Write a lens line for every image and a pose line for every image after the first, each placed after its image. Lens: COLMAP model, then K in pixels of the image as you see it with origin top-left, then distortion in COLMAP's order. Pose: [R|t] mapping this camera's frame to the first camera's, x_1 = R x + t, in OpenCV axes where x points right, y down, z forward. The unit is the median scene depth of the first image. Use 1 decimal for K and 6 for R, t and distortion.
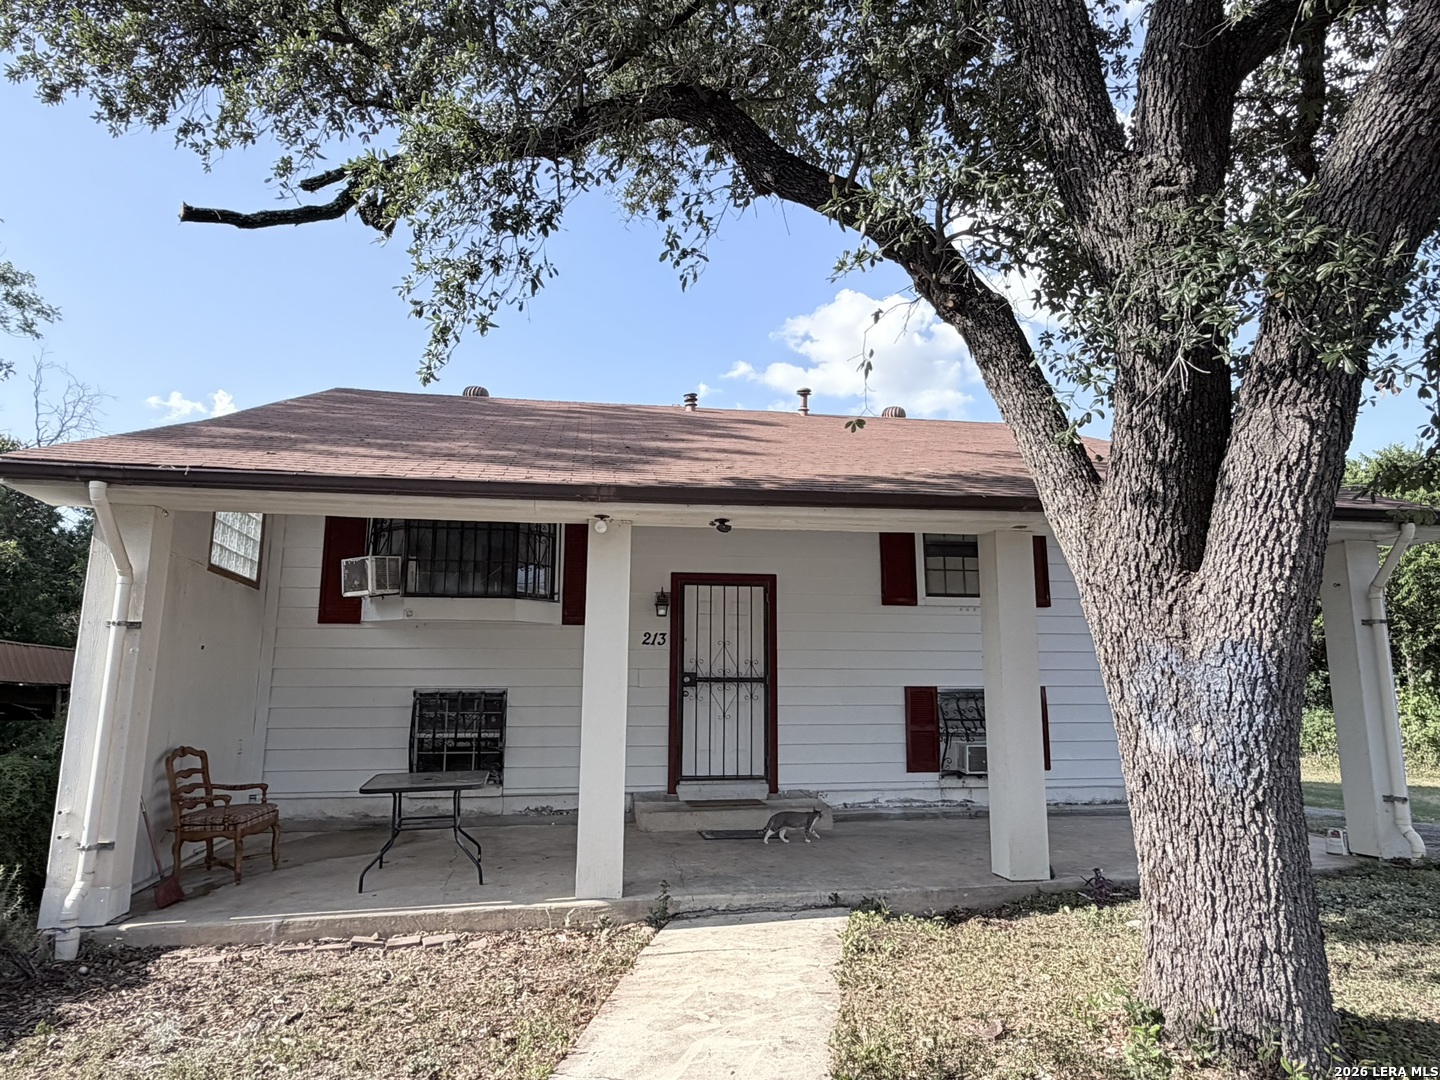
lens RADIAL K [[936.2, 0, 728.2], [0, 936.2, 537.6], [0, 0, 1]] dist [0.002039, 0.001515]
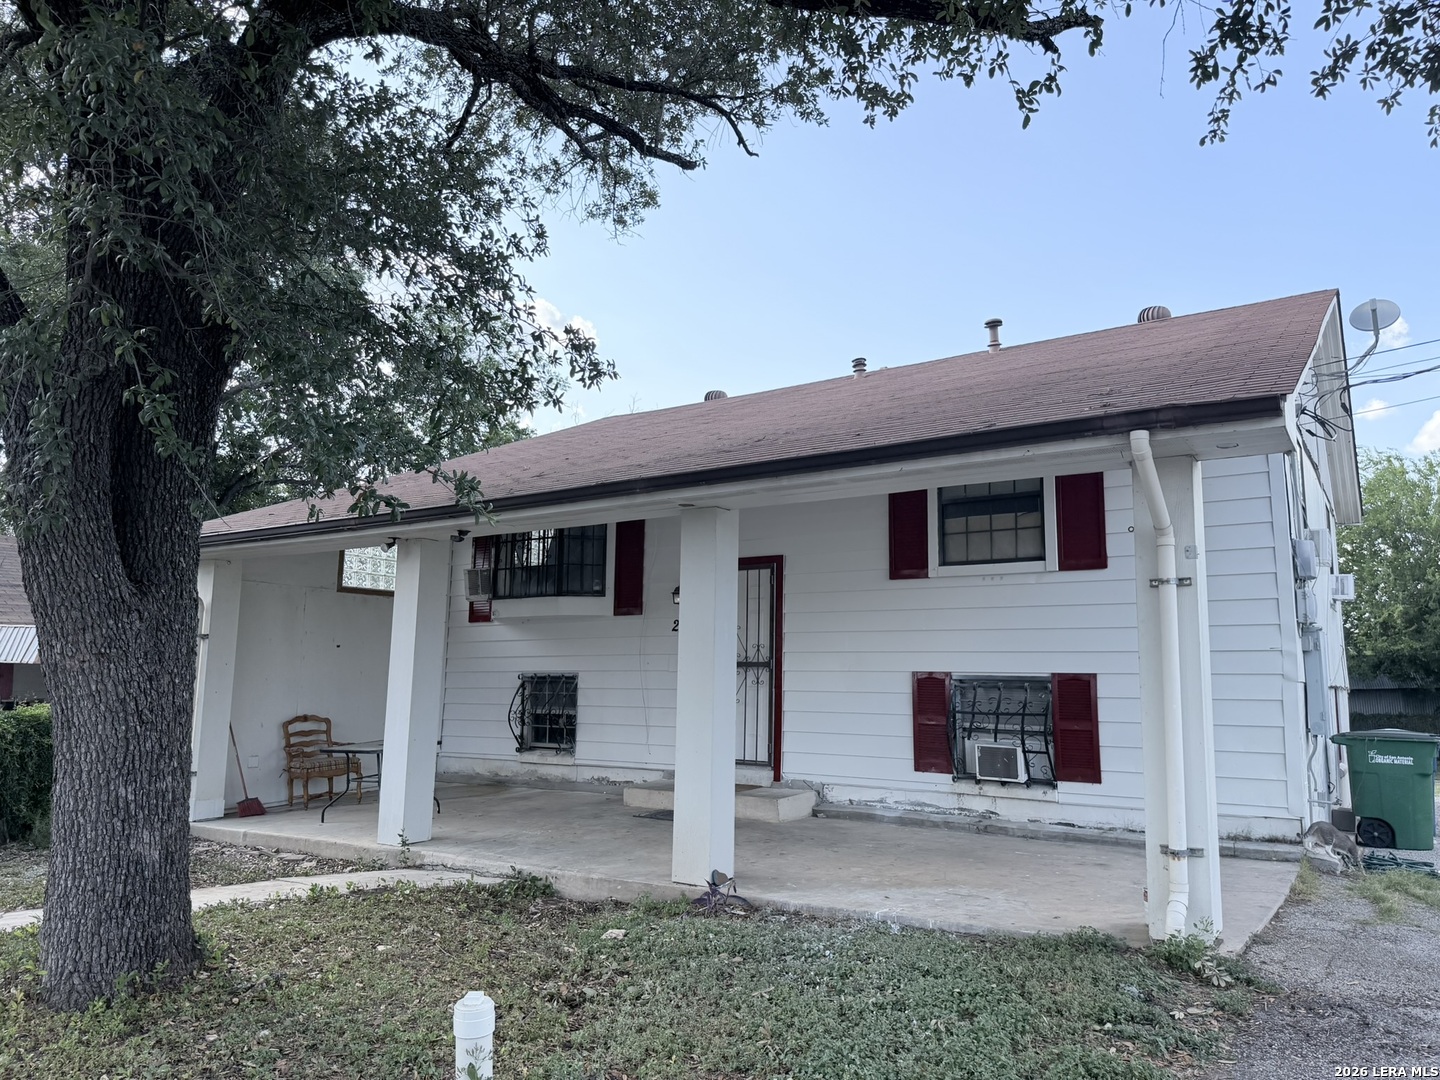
lens RADIAL K [[1007.2, 0, 717.7], [0, 1007.2, 535.0], [0, 0, 1]] dist [0.100255, -0.005271]
pose [[0.722532, -0.089680, -0.685496, 0.733206], [0.112538, 0.993582, -0.011368, 0.024117], [0.682116, -0.068930, 0.727988, 0.207961]]
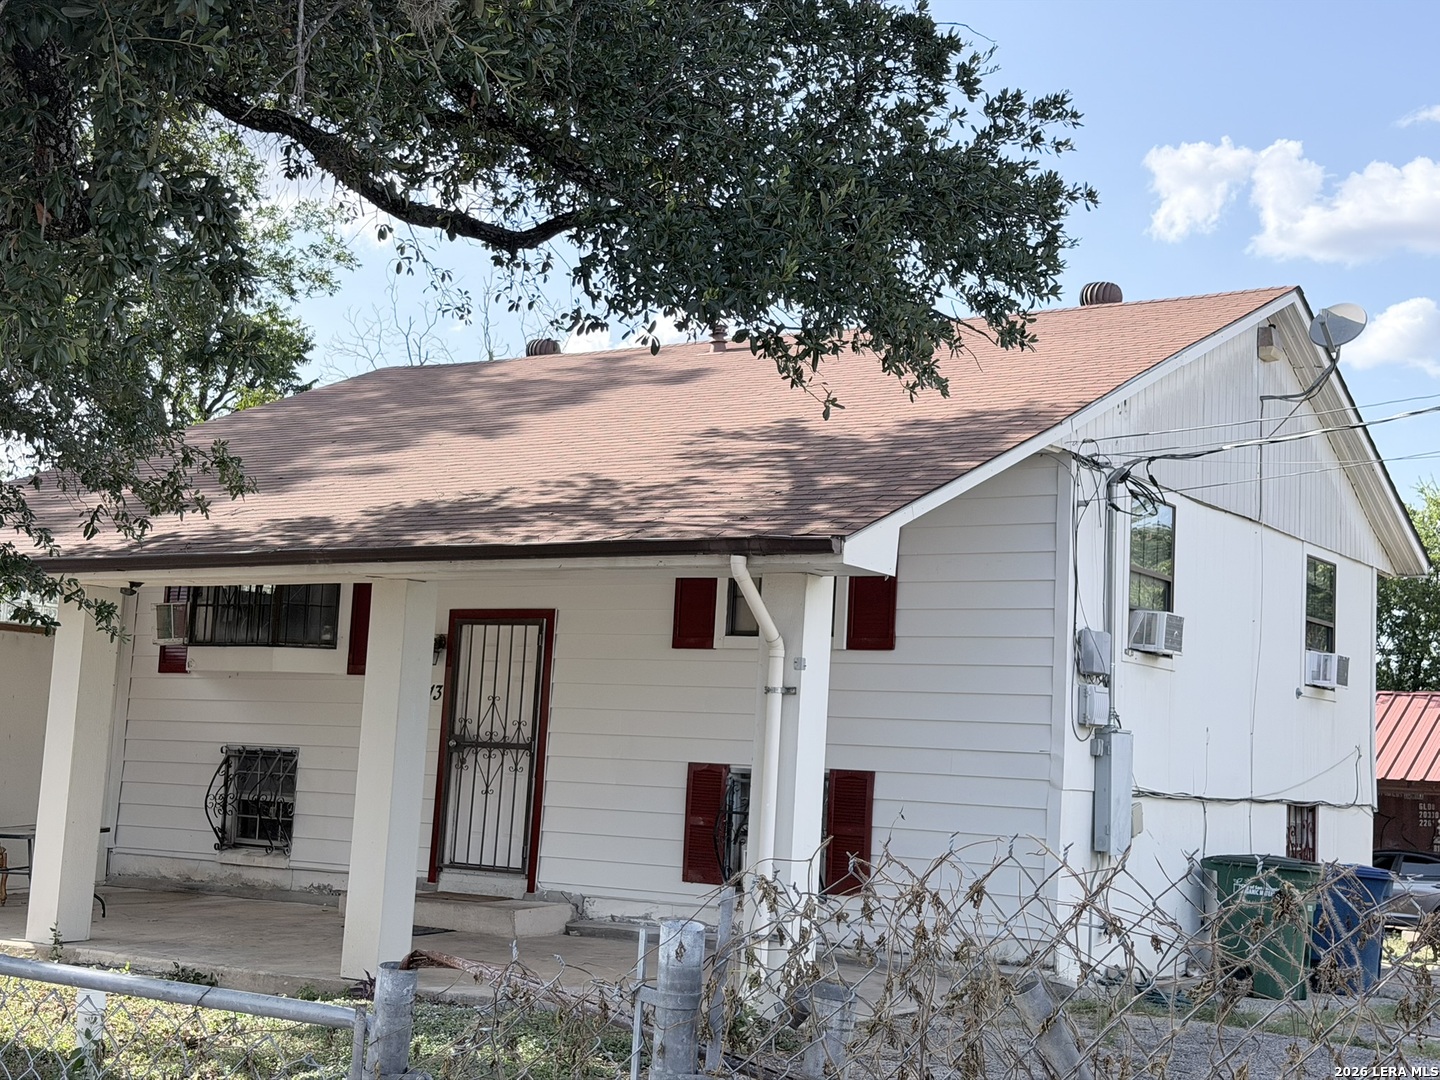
lens RADIAL K [[2017.6, 0, 722.3], [0, 2017.6, 542.5], [0, 0, 1]] dist [0.134907, 0.000000]
pose [[0.725510, -0.036394, -0.687249, 1.306622], [0.074701, 0.996865, 0.026070, -0.047492], [0.684146, -0.070252, 0.725954, -0.090222]]
